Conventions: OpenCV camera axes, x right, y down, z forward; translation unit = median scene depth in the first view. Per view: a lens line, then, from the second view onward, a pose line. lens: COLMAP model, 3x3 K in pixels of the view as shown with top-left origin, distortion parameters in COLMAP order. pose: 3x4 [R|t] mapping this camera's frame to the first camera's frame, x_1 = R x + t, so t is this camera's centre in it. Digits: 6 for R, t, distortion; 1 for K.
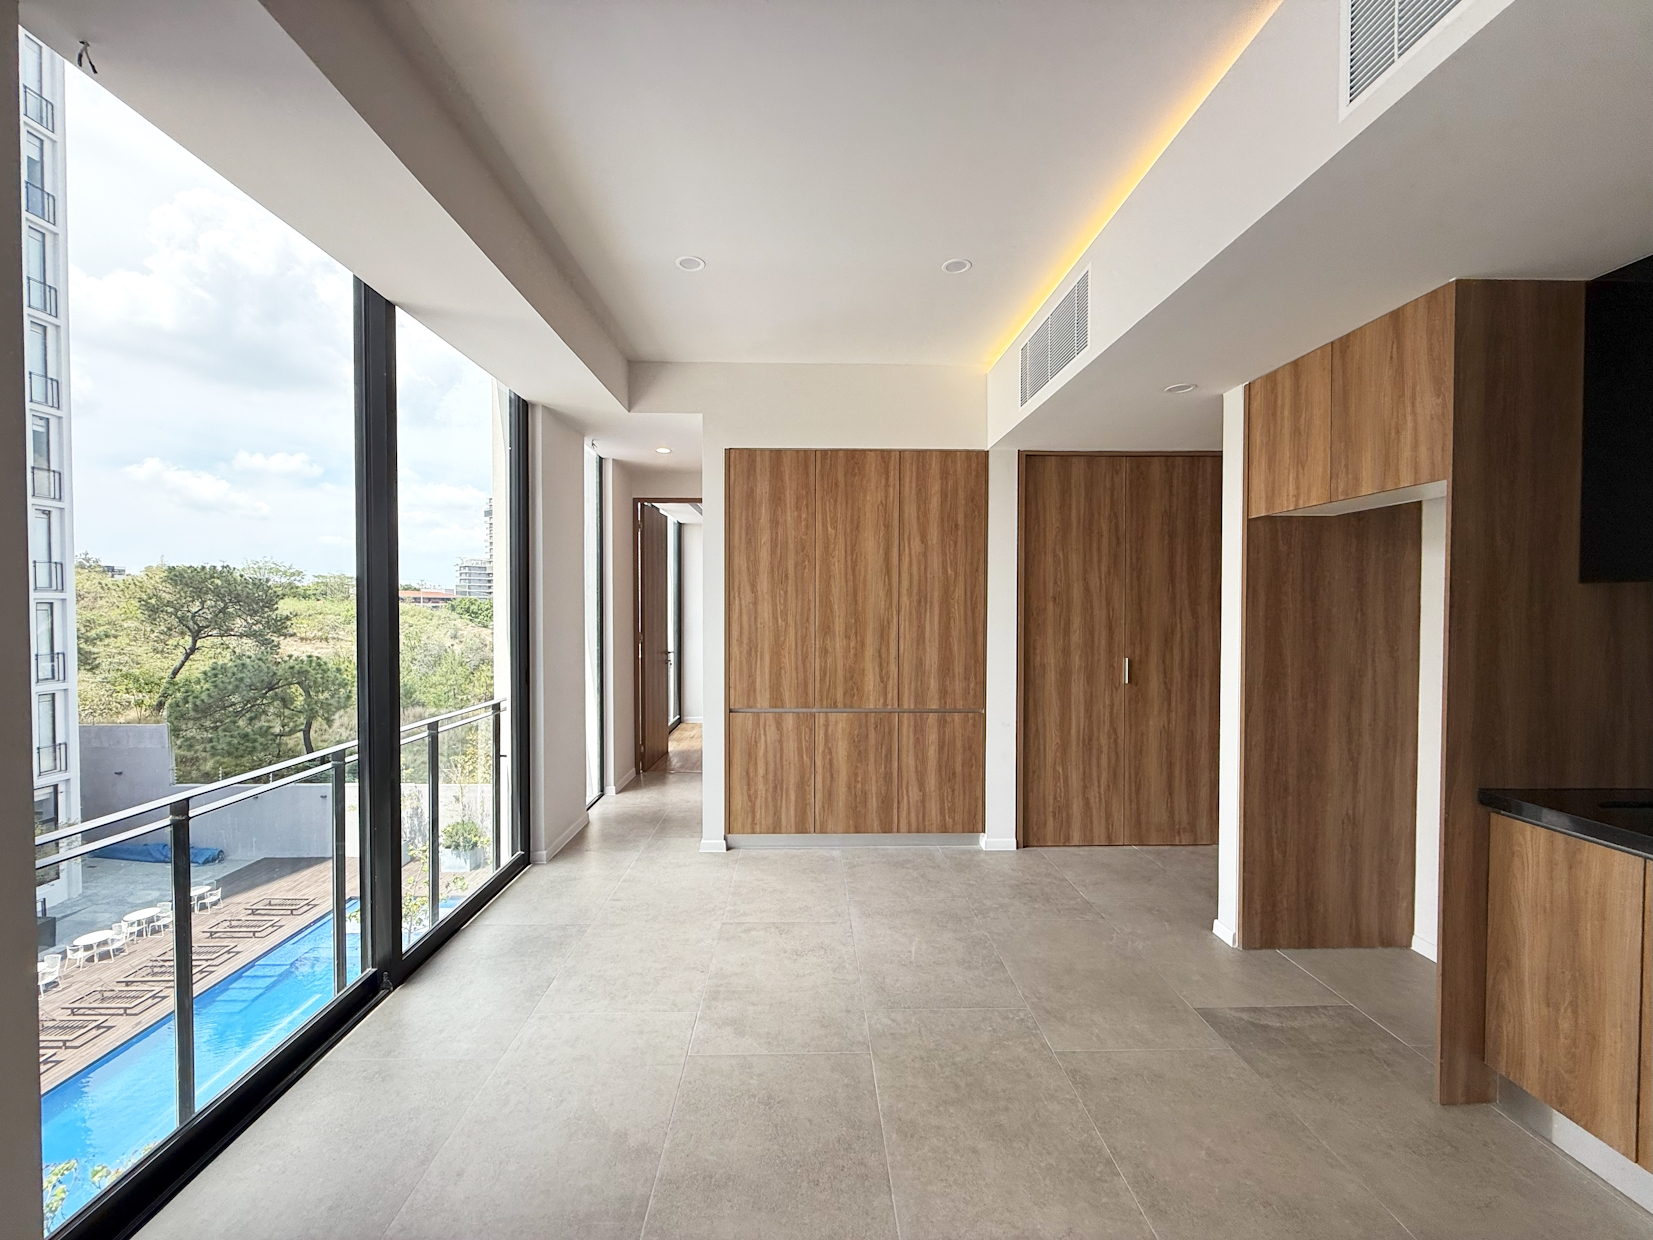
lens RADIAL K [[654.7, 0, 818.3], [0, 654.7, 621.2], [0, 0, 1]] dist [0.000409, 0.000166]
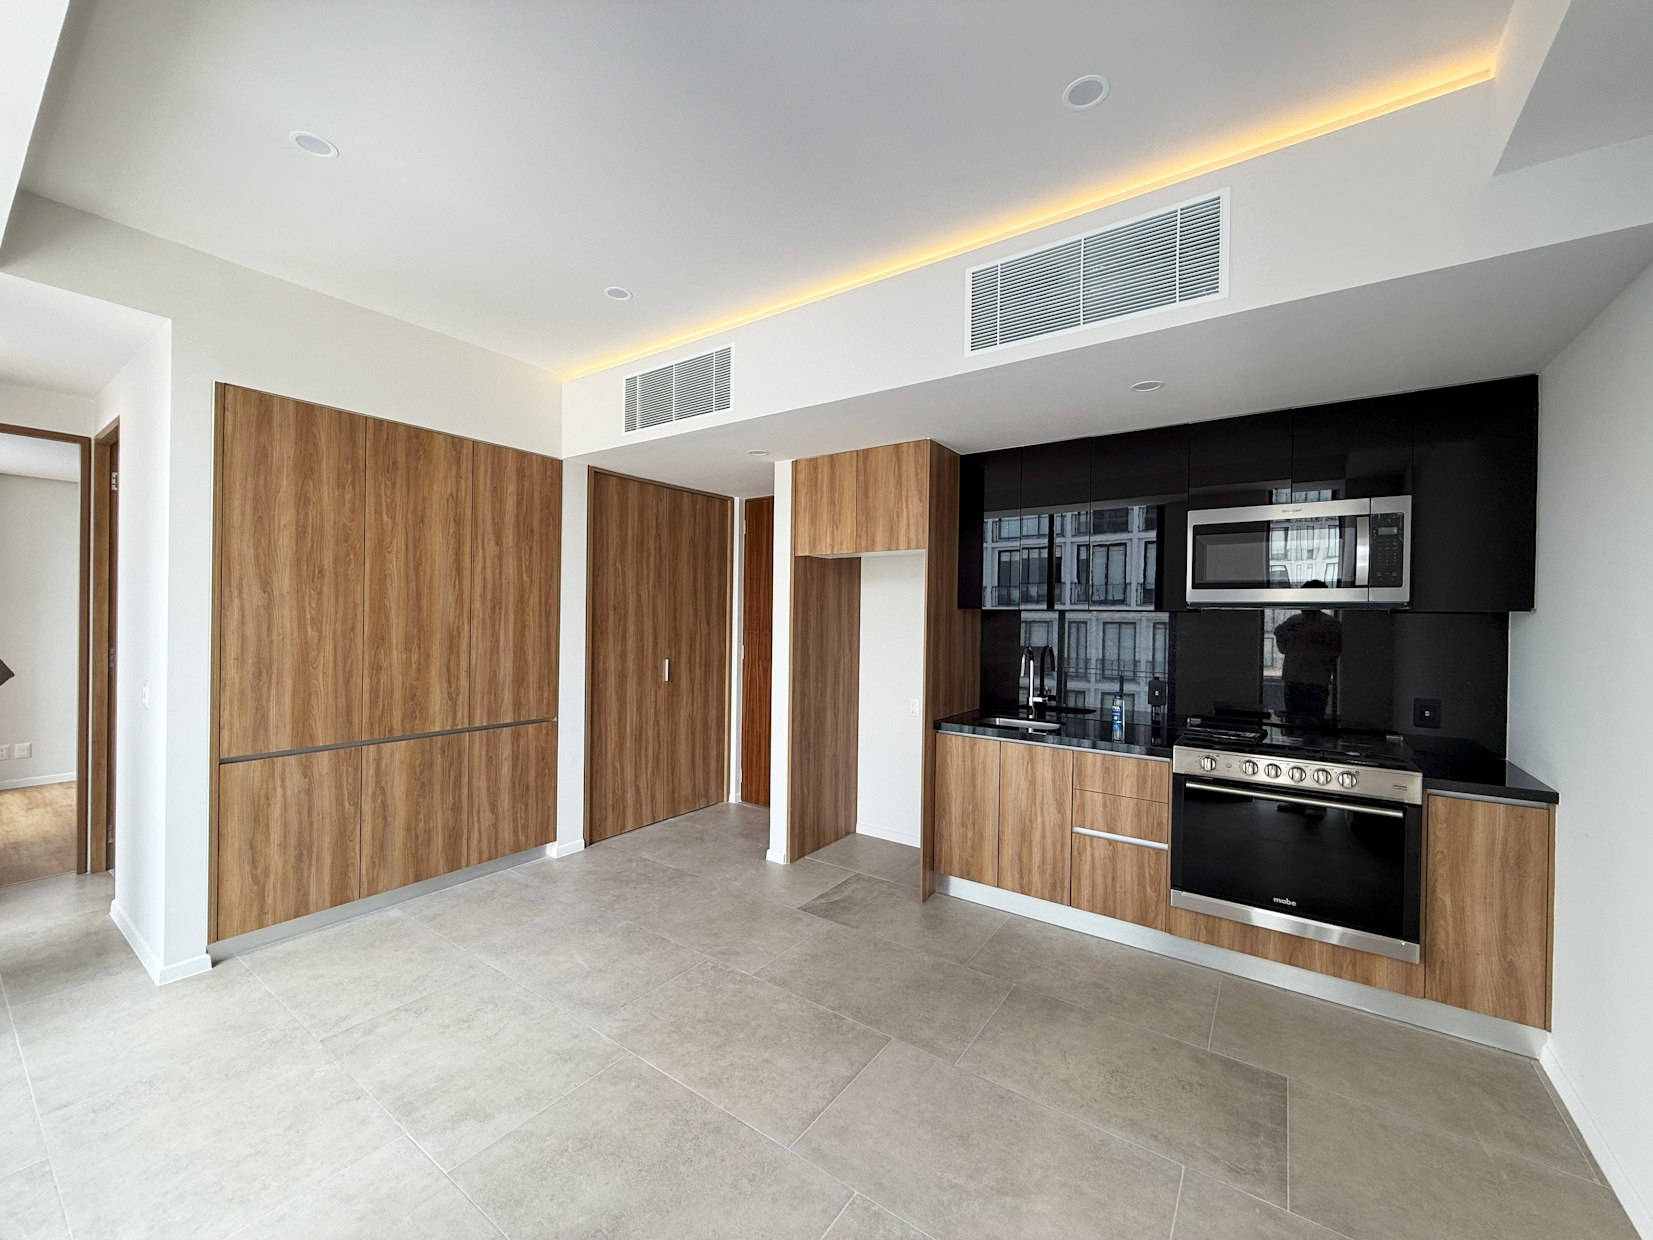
lens RADIAL K [[654.7, 0, 818.3], [0, 654.7, 621.2], [0, 0, 1]] dist [0.000409, 0.000166]
pose [[0.599754, 0.002386, 0.800181, -0.309970], [0.002976, 0.999982, -0.005213, -0.005925], [-0.800179, 0.005508, 0.599736, 0.079761]]
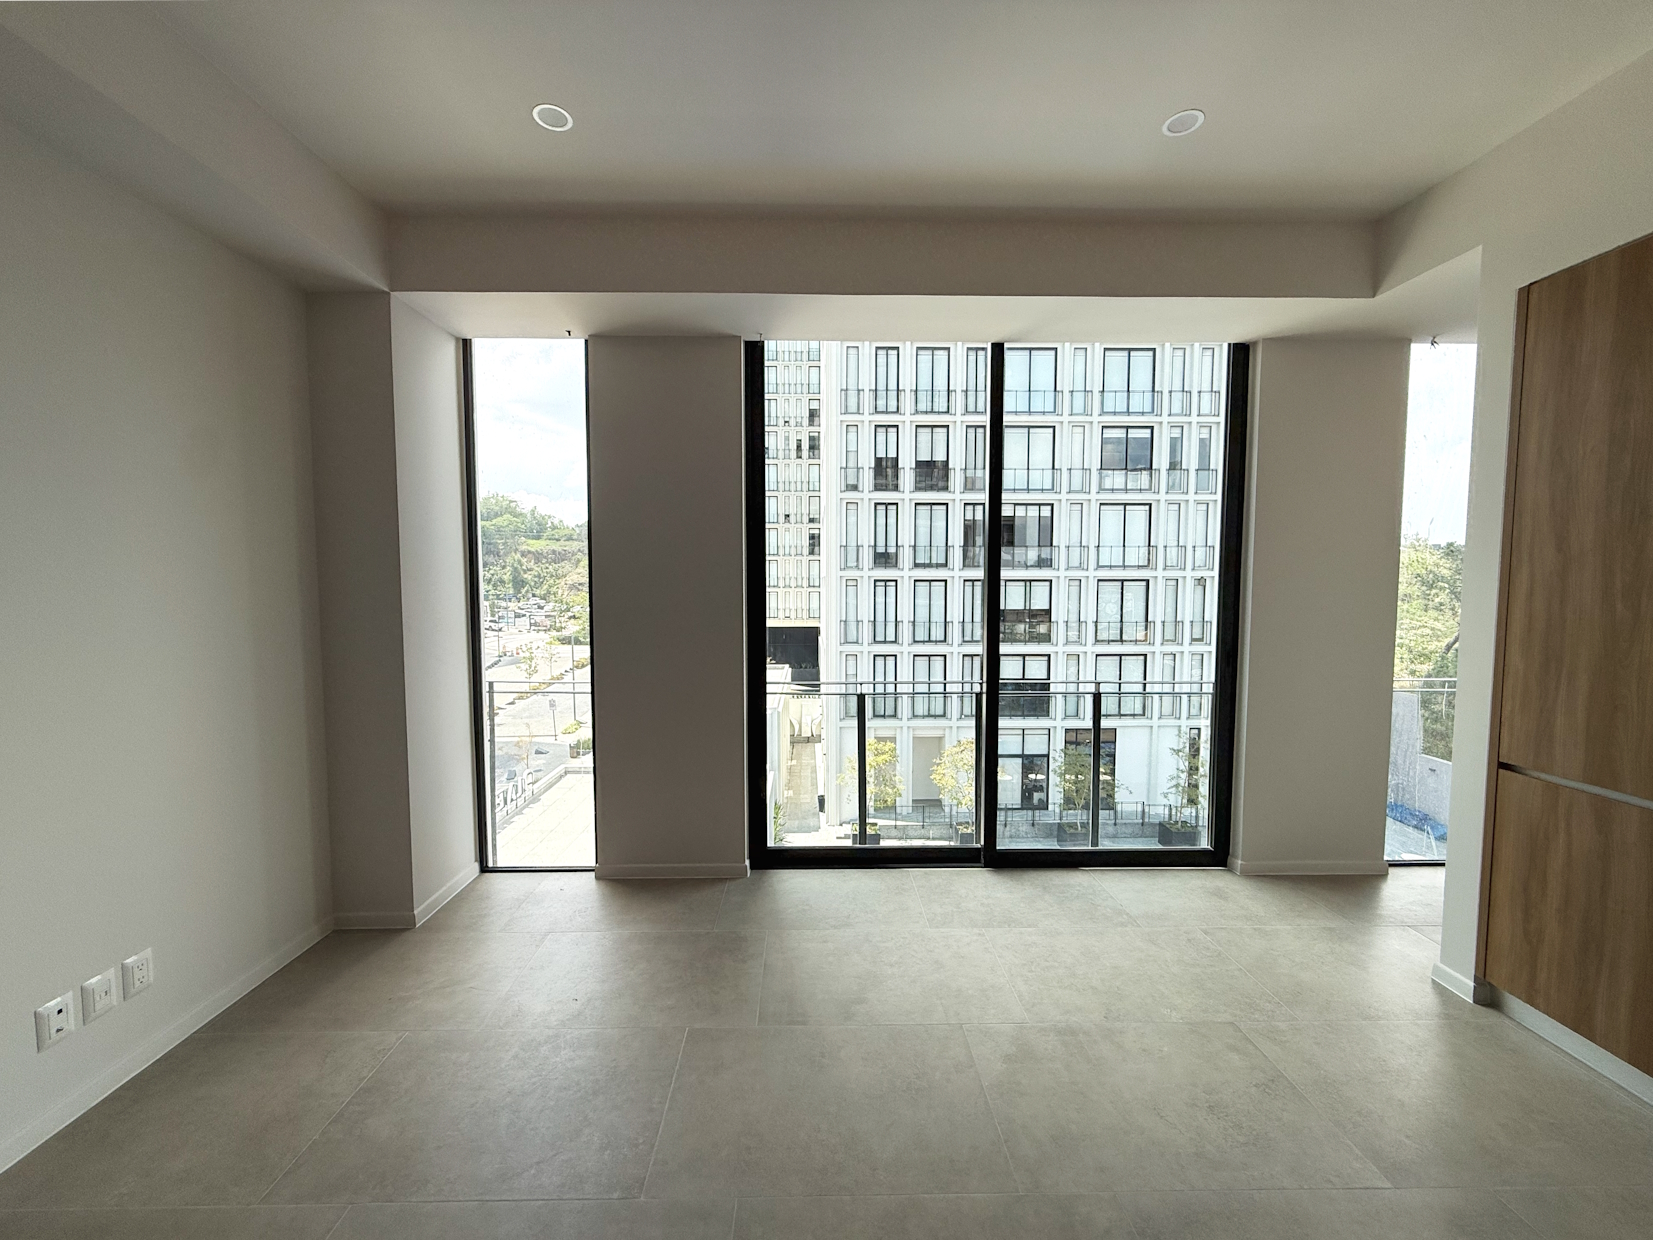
lens RADIAL K [[654.7, 0, 818.3], [0, 654.7, 621.2], [0, 0, 1]] dist [0.000409, 0.000166]
pose [[-0.008366, 0.057339, -0.998320, 0.421763], [-0.019625, 0.998153, 0.057493, -0.007250], [0.999772, 0.020073, -0.007226, 0.419170]]
